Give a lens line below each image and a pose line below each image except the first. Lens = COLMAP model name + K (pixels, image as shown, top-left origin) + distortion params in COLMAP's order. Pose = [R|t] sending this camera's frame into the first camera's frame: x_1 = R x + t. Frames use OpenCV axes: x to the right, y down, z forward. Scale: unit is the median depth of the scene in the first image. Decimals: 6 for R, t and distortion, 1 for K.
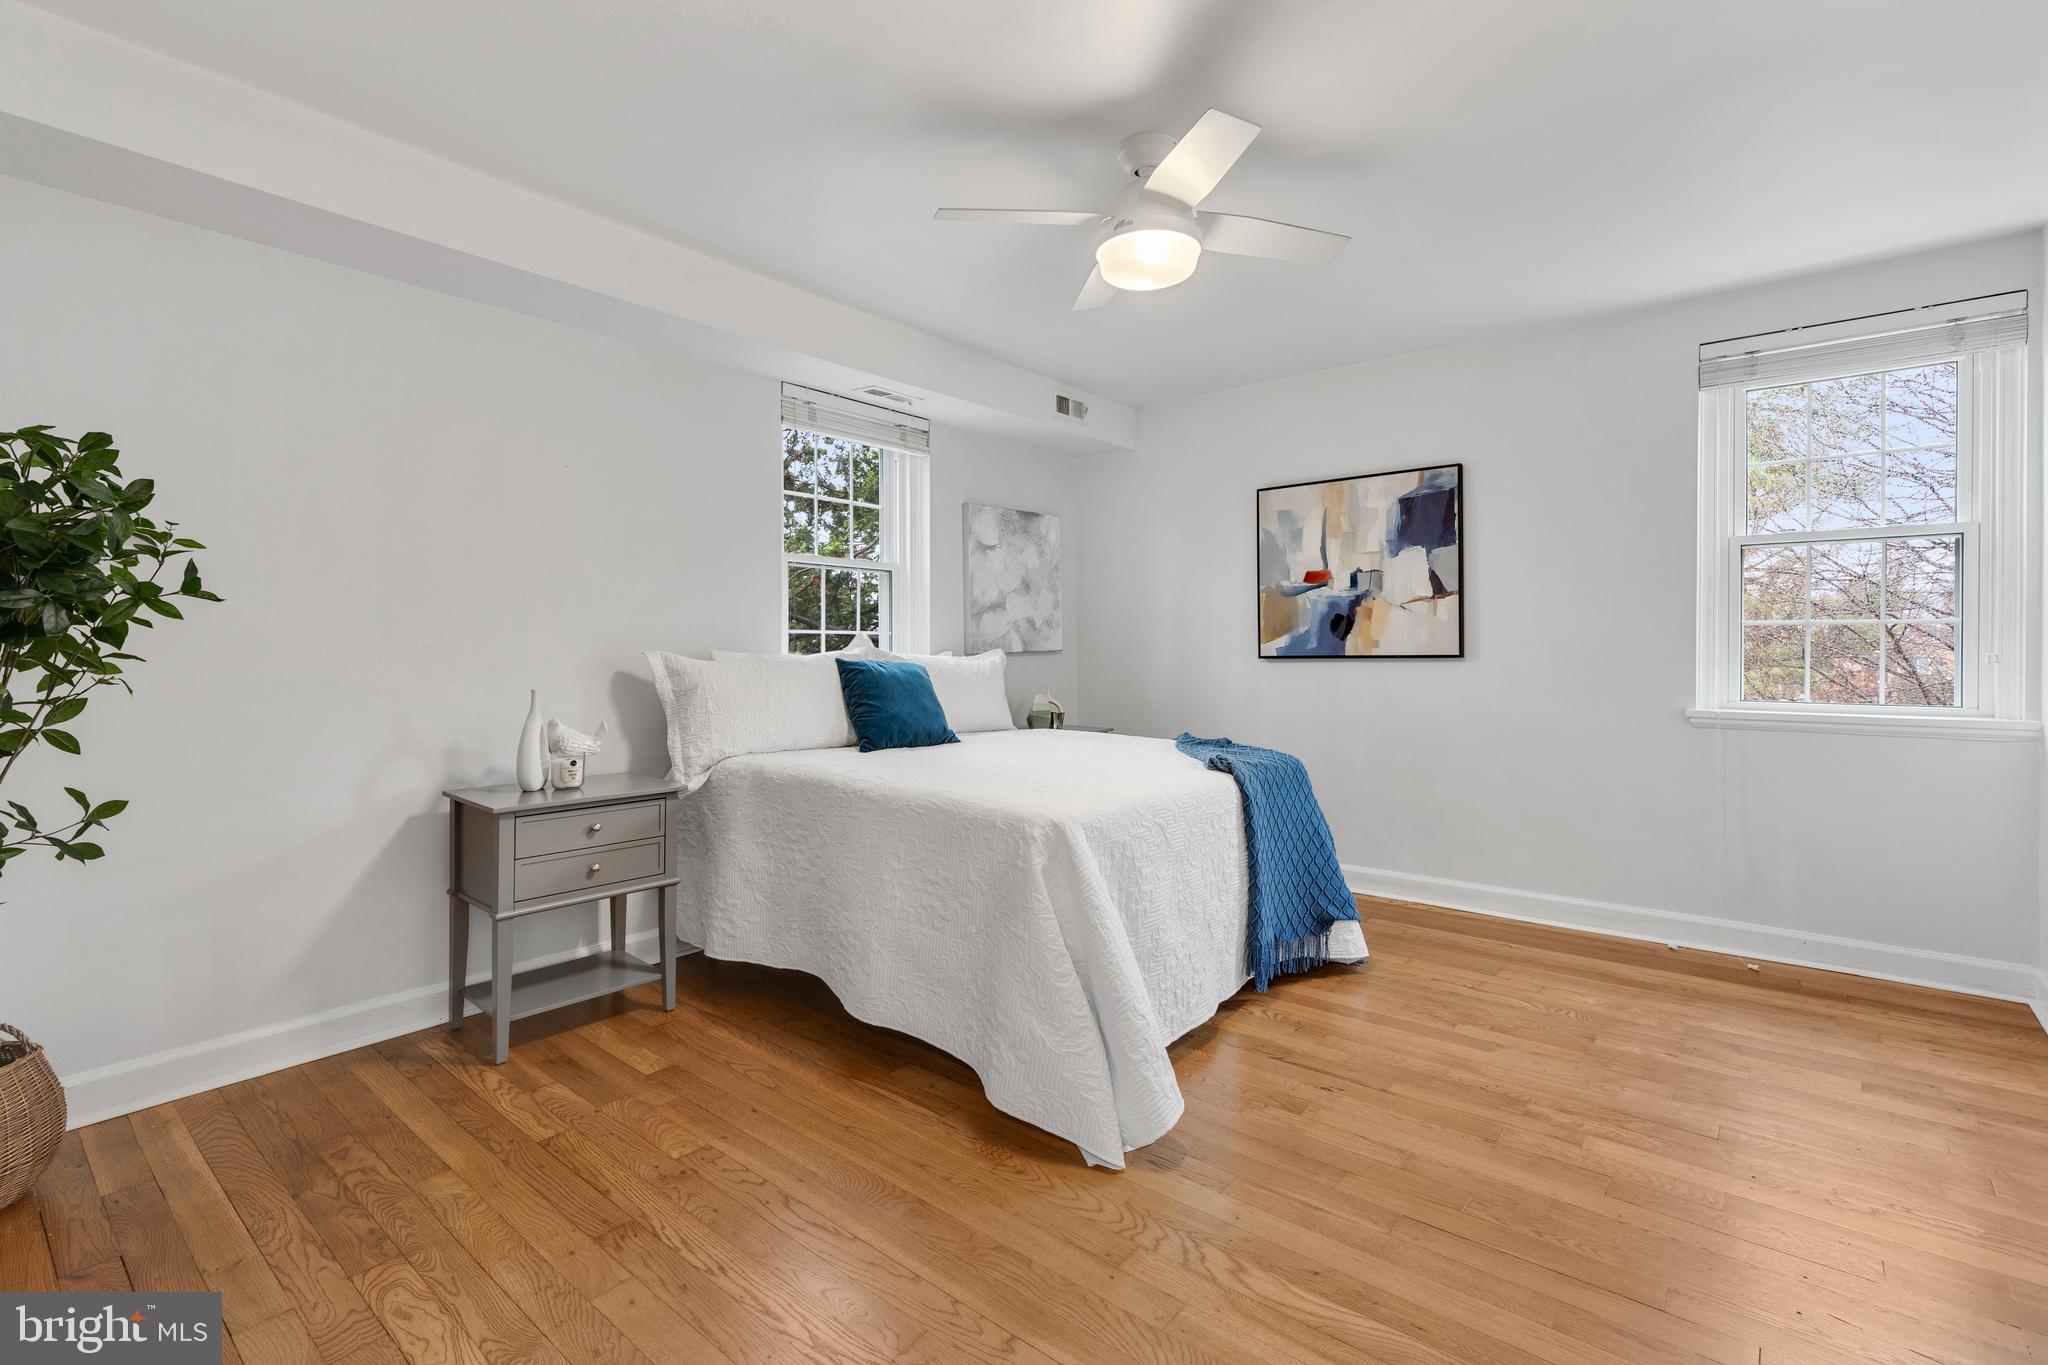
lens RADIAL K [[921.1, 0, 1030.6], [0, 921.1, 667.8], [0, 0, 1]] dist [0.004991, -0.002802]
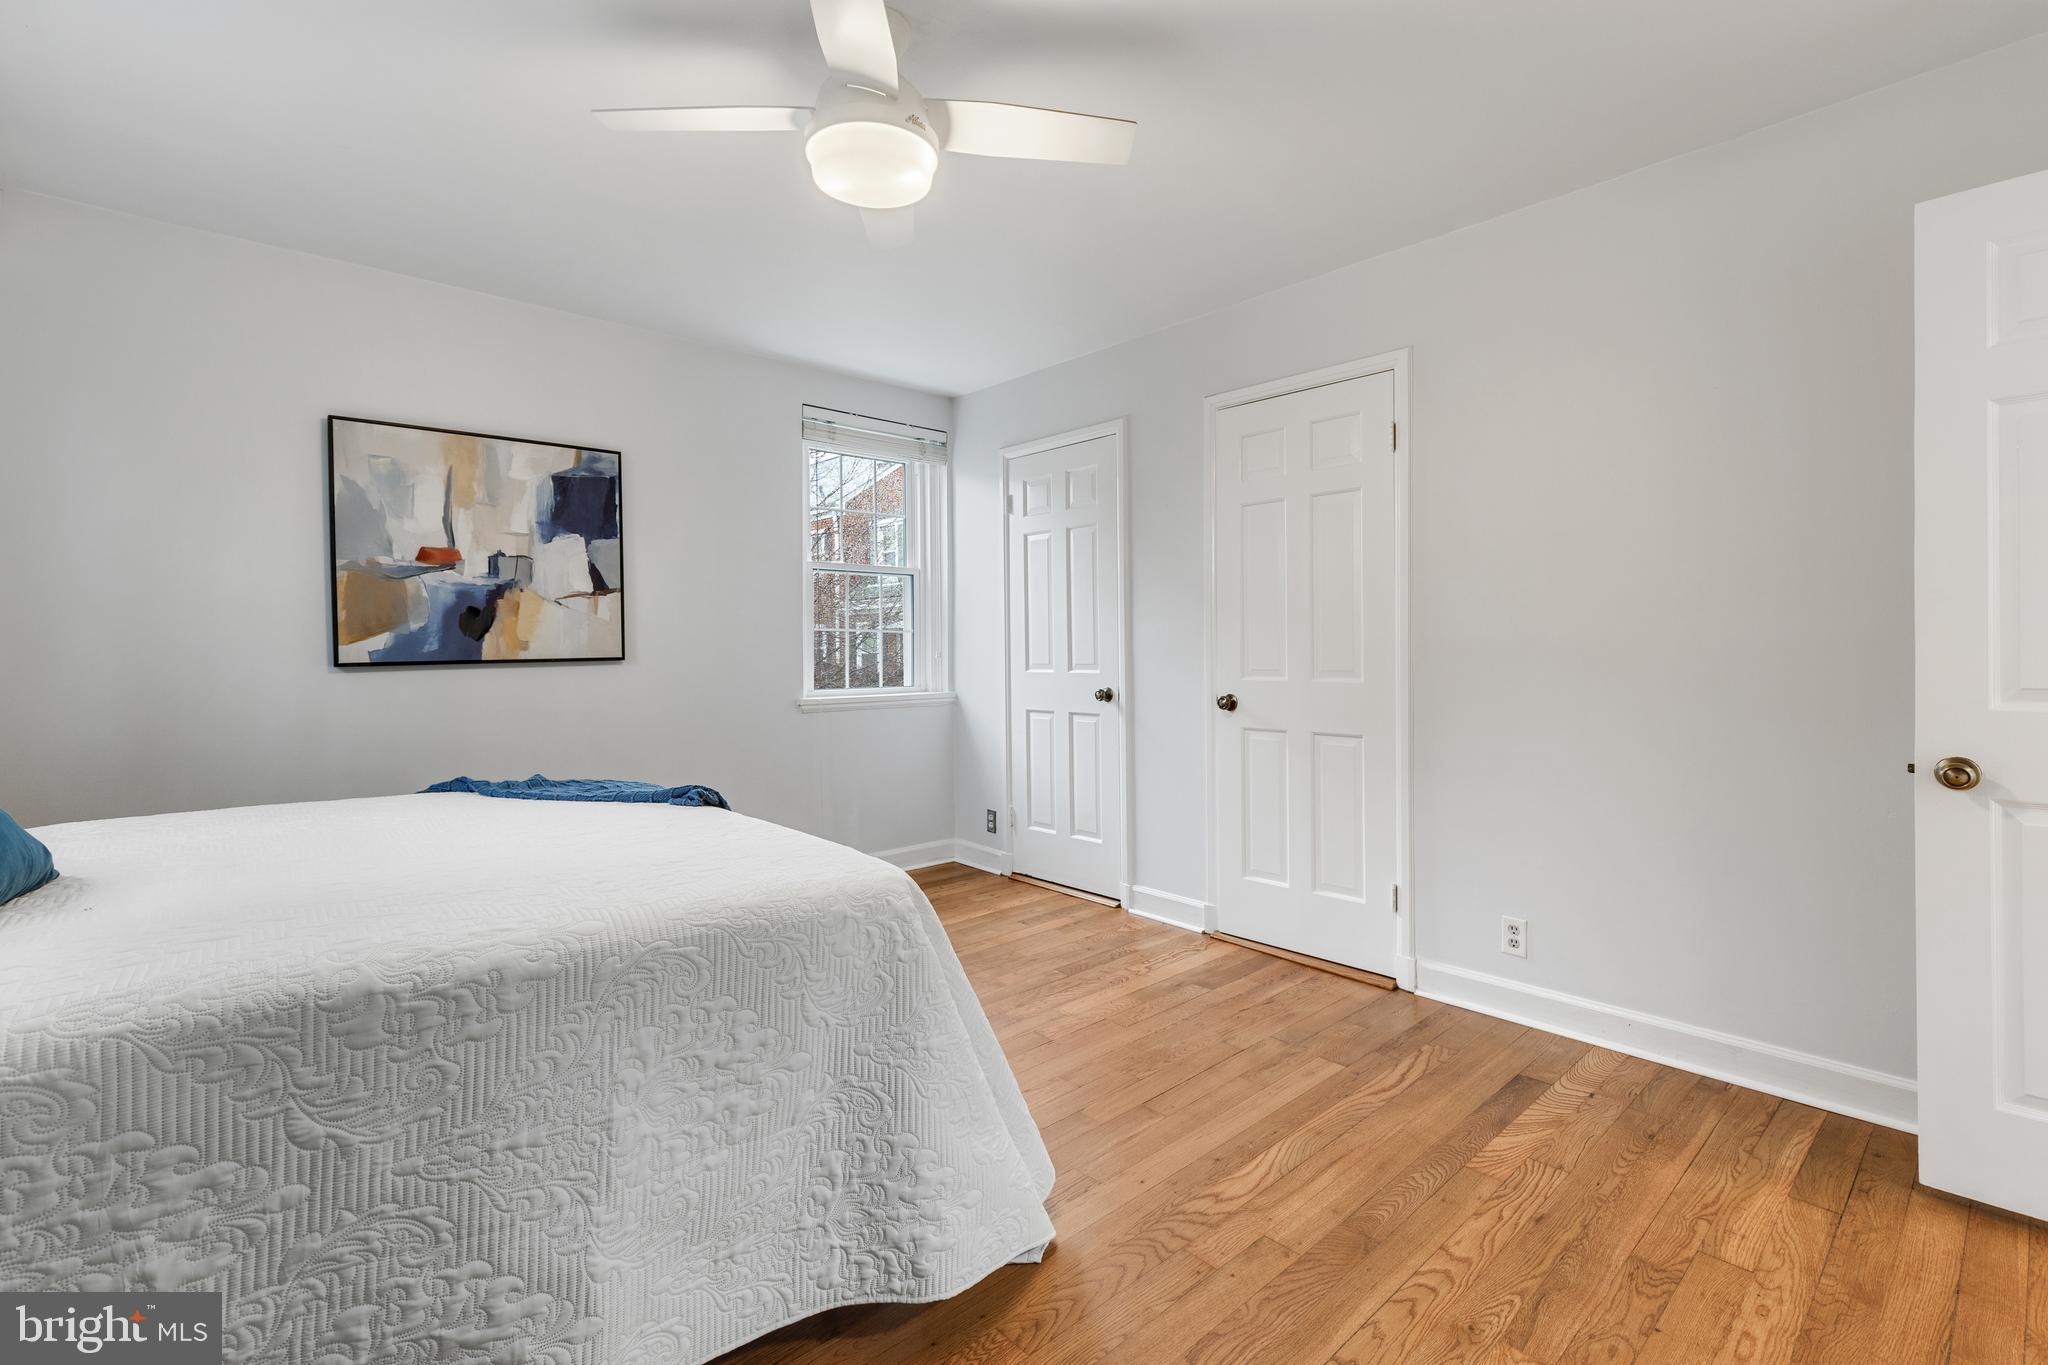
lens RADIAL K [[921.1, 0, 1032.1], [0, 921.1, 661.3], [0, 0, 1]] dist [0.004991, -0.002802]
pose [[0.141112, -0.015589, 0.989871, -0.380359], [0.027332, 0.999556, 0.011845, -0.008996], [-0.989616, 0.025383, 0.141475, 0.436351]]
